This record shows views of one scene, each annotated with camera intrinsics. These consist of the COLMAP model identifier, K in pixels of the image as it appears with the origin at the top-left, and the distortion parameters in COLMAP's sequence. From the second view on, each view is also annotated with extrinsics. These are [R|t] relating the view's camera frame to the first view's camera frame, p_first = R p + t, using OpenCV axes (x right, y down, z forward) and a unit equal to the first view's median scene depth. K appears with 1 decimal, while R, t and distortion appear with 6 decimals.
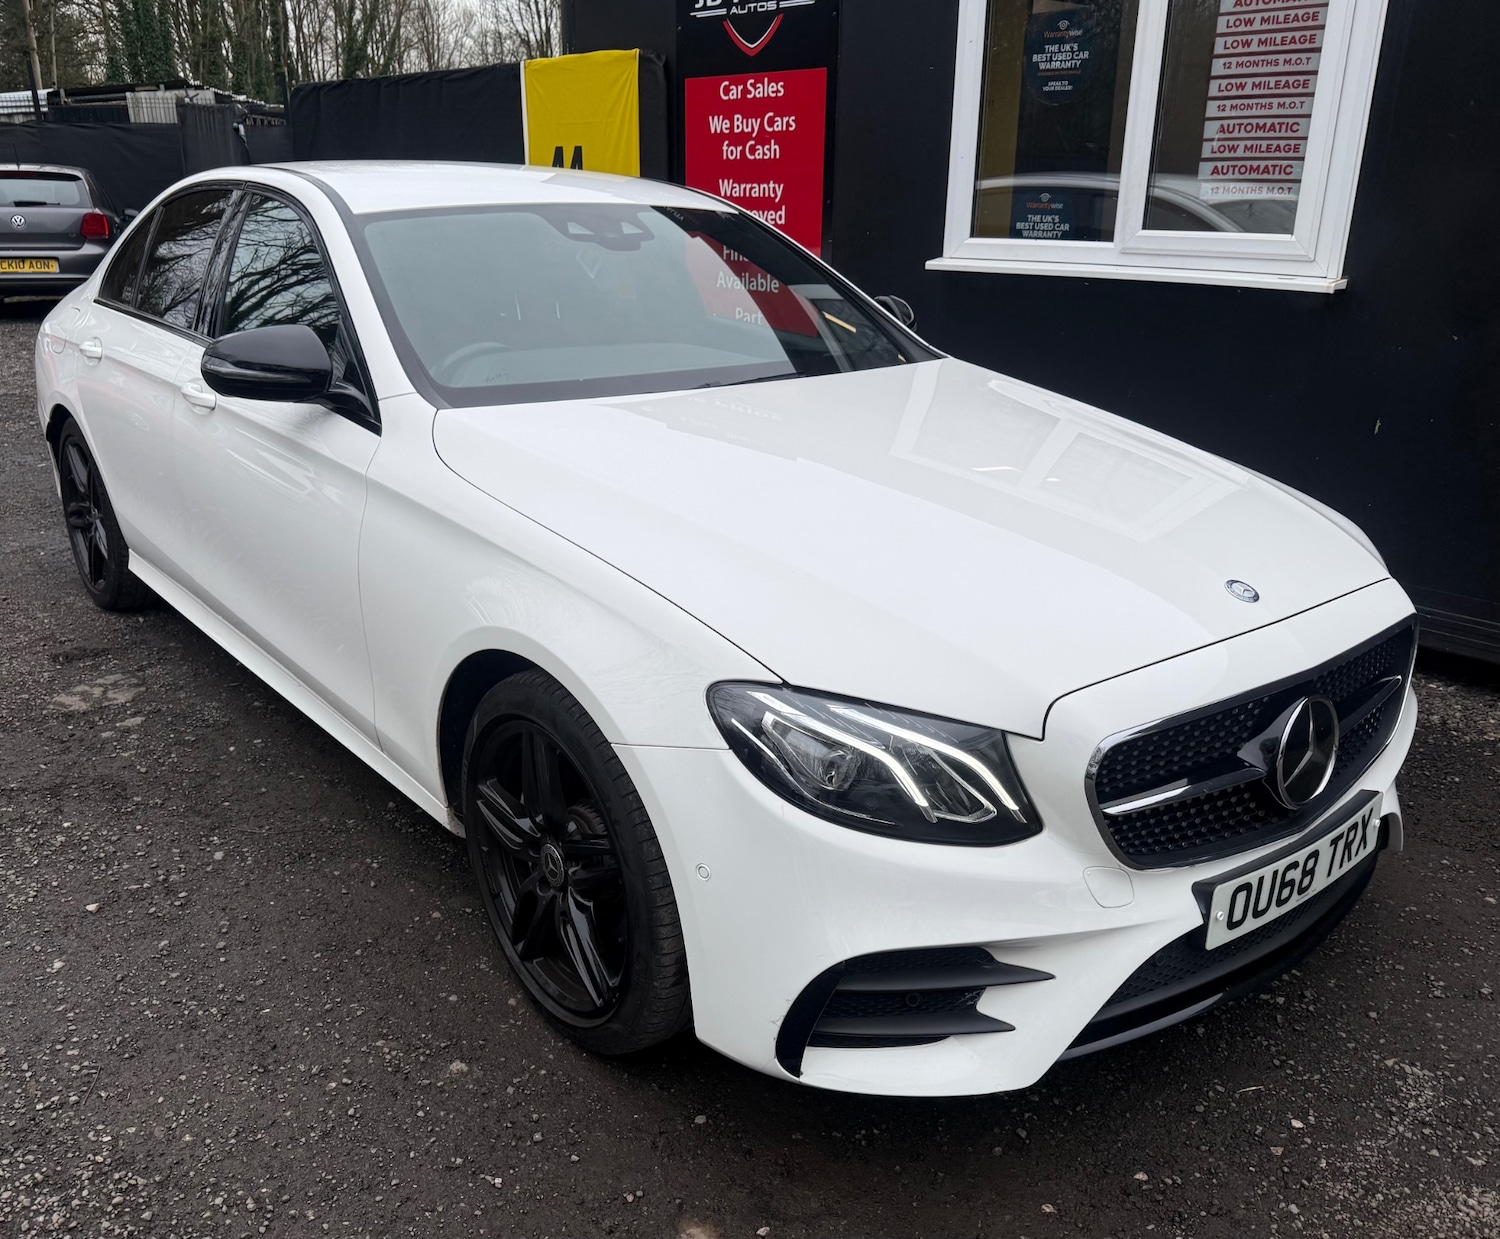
lens RADIAL K [[1290.2, 0, 729.2], [0, 1290.2, 673.3], [0, 0, 1]] dist [0.004427, -0.003755]
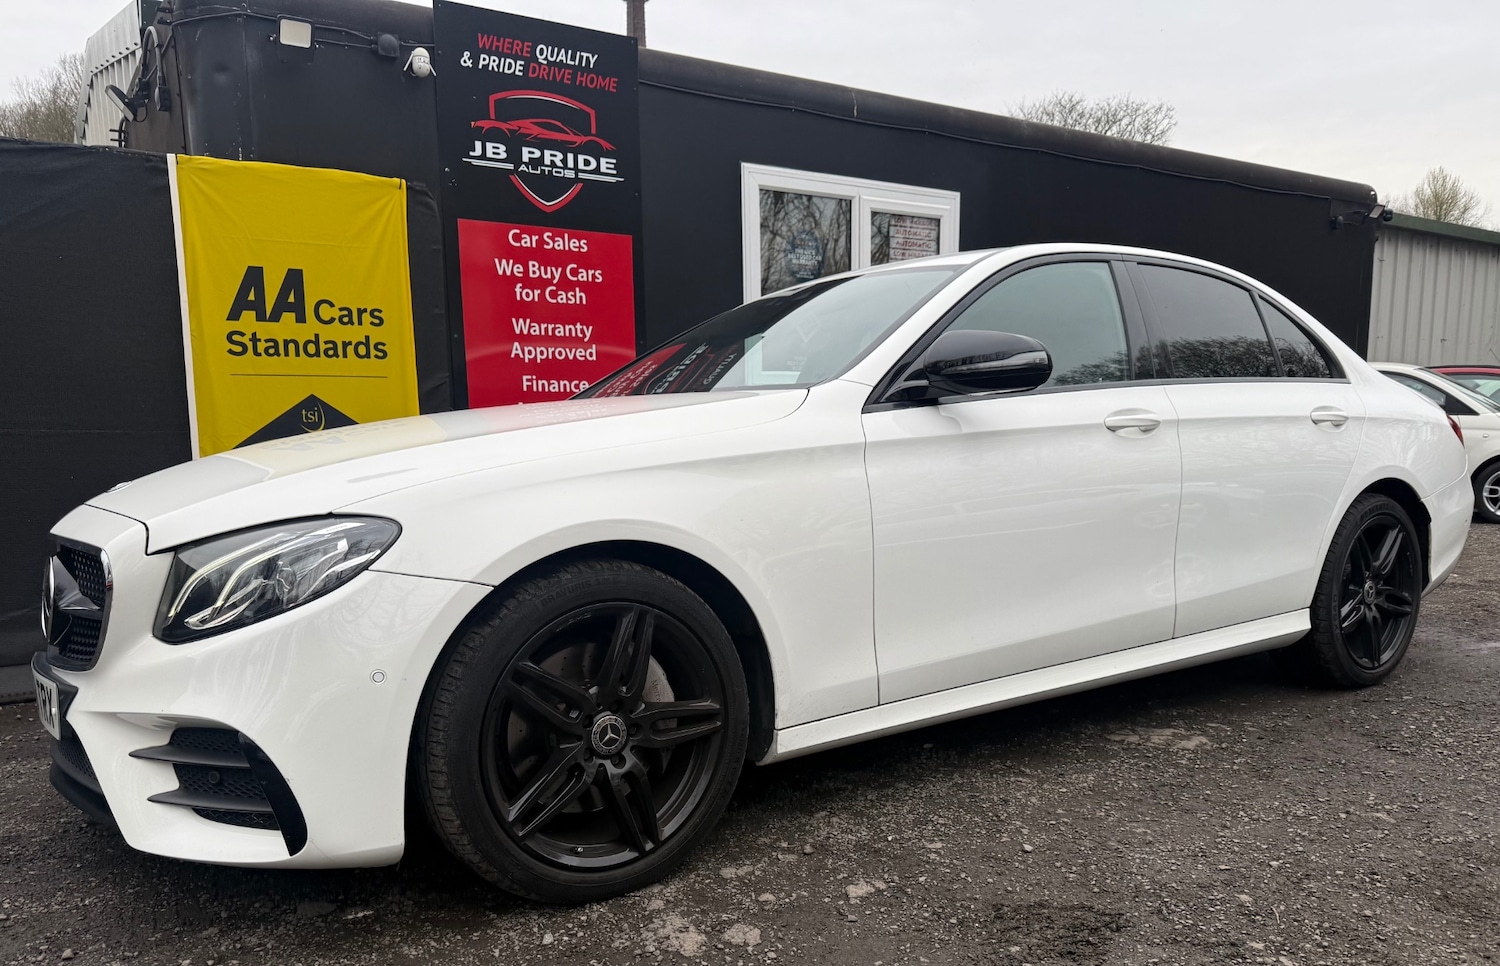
lens RADIAL K [[1119.8, 0, 760.9], [0, 1119.8, 625.4], [0, 0, 1]] dist [0.043761, -0.057858]
pose [[0.166830, -0.176551, 0.970050, -1.270206], [0.362926, 0.925761, 0.106074, -0.247698], [-0.916762, 0.334361, 0.218520, 0.985541]]
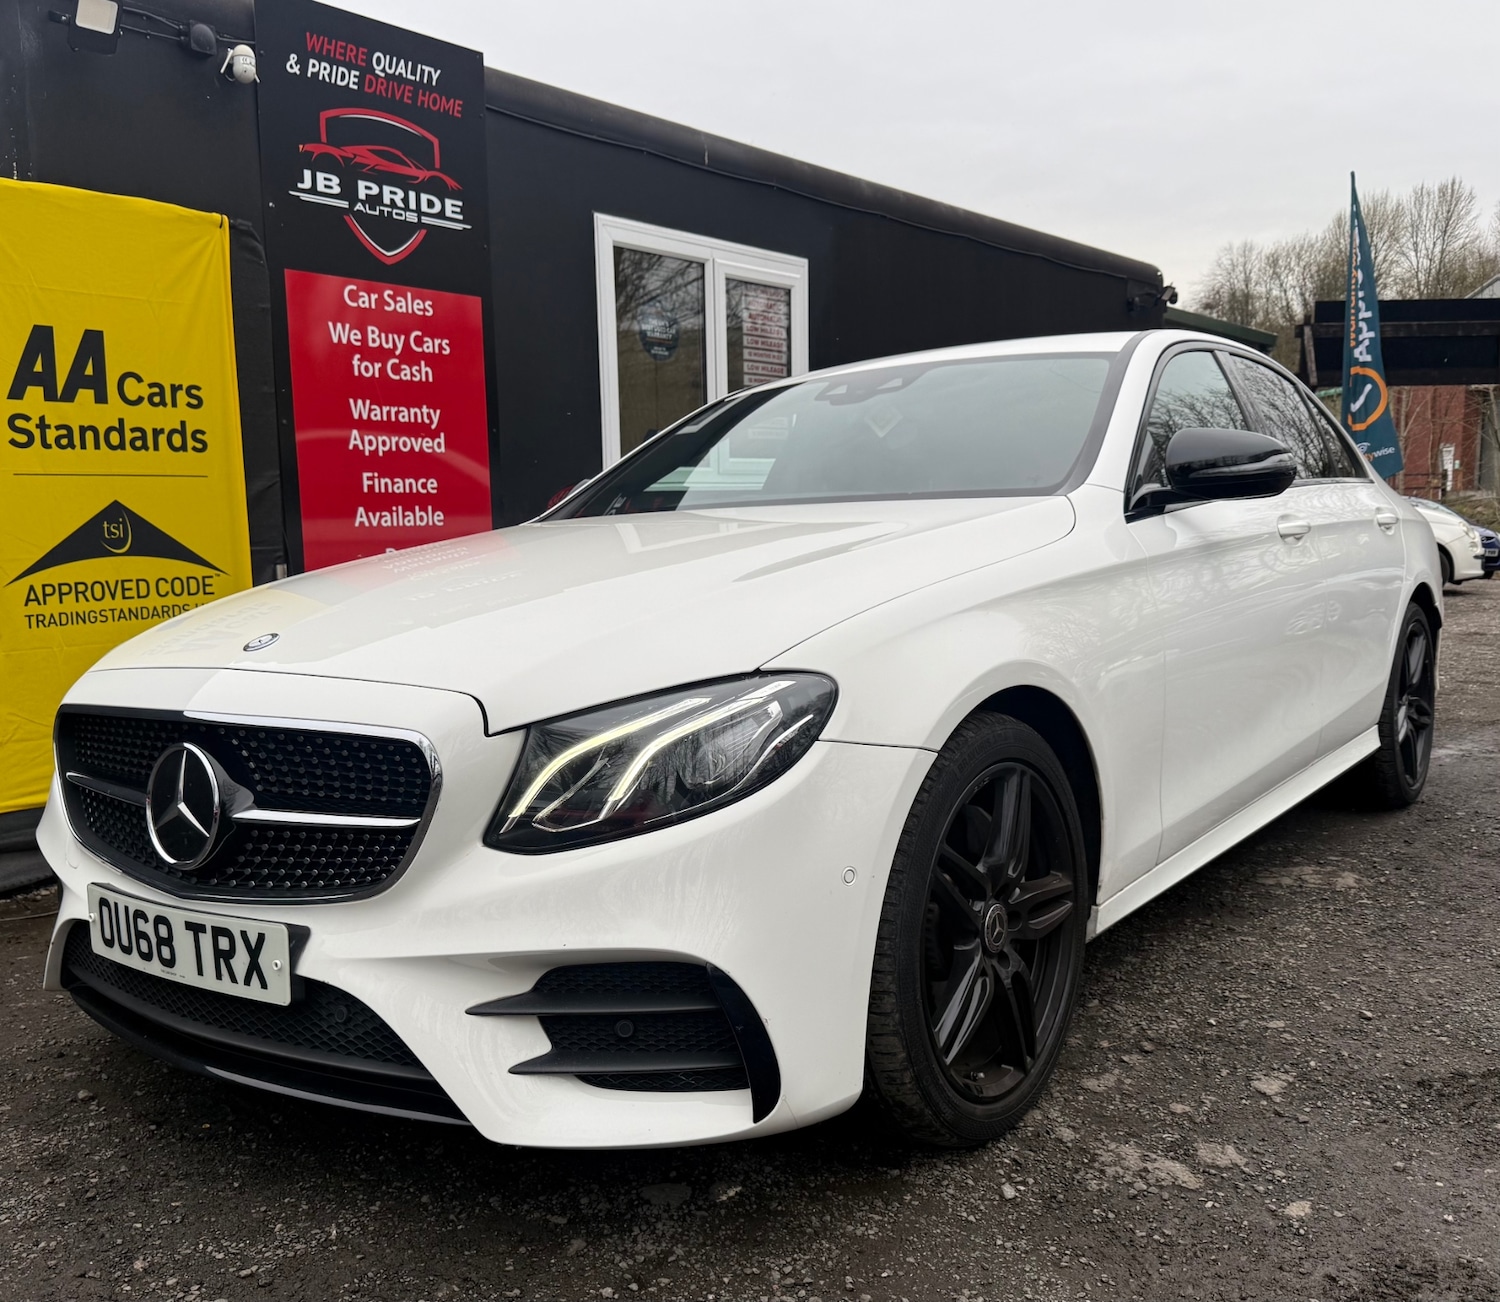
lens RADIAL K [[1371.2, 0, 696.4], [0, 1371.2, 720.9], [0, 0, 1]] dist [0.013044, 0.000000]
pose [[-0.112058, -0.145818, 0.982945, -1.267941], [0.374392, 0.910086, 0.177691, -0.382369], [-0.920475, 0.387918, -0.047389, 1.295623]]
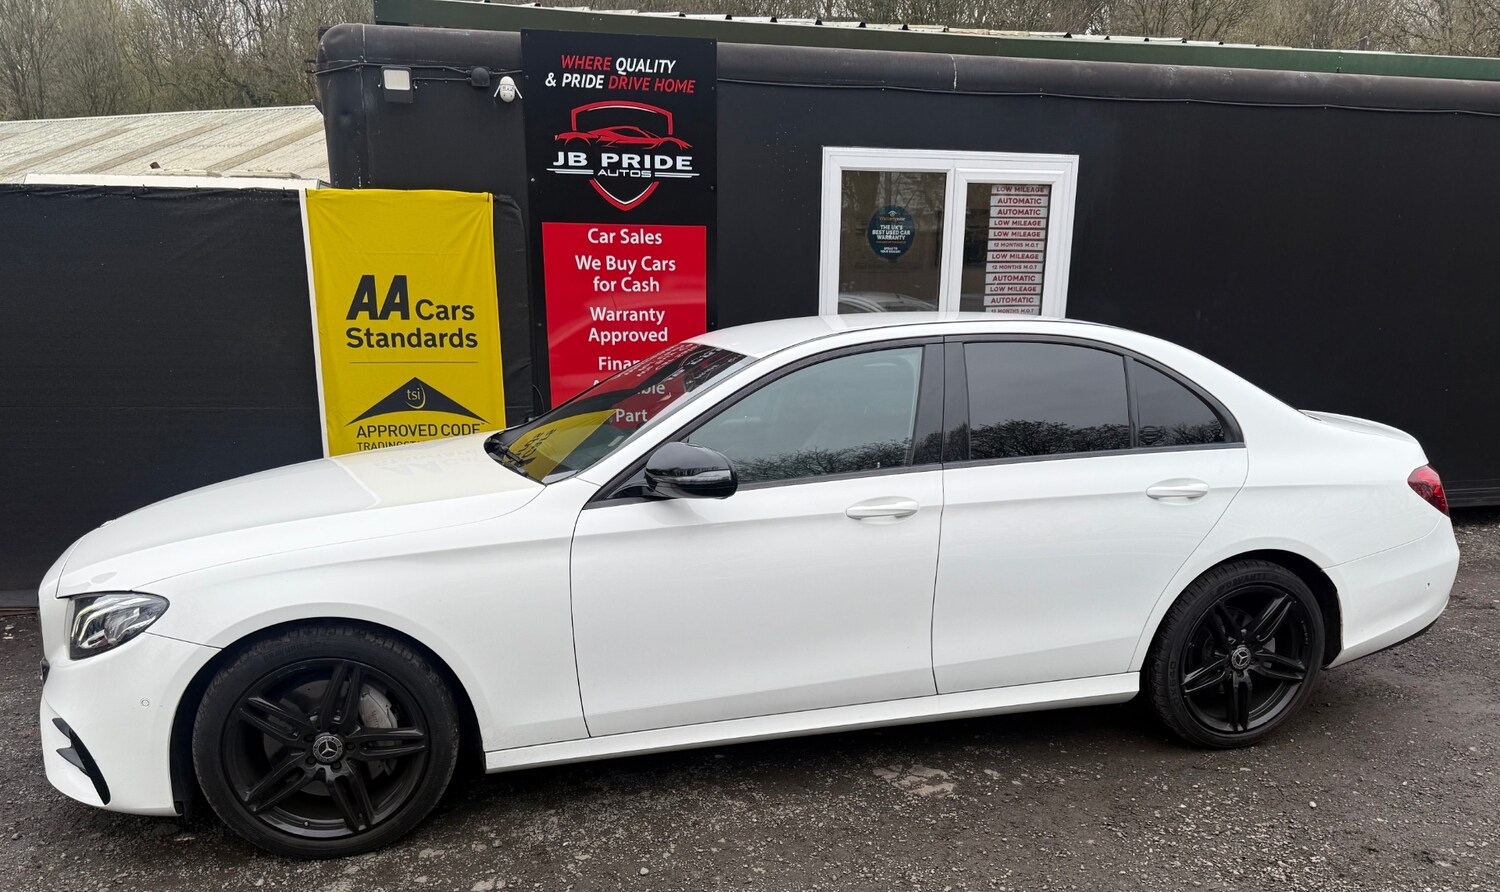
lens RADIAL K [[1128.6, 0, 756.6], [0, 1128.6, 607.7], [0, 0, 1]] dist [0.096275, -0.118171]
pose [[0.492138, -0.247768, 0.834513, -1.250128], [0.305705, 0.946774, 0.100815, -0.248124], [-0.815074, 0.205500, 0.541687, 0.500828]]
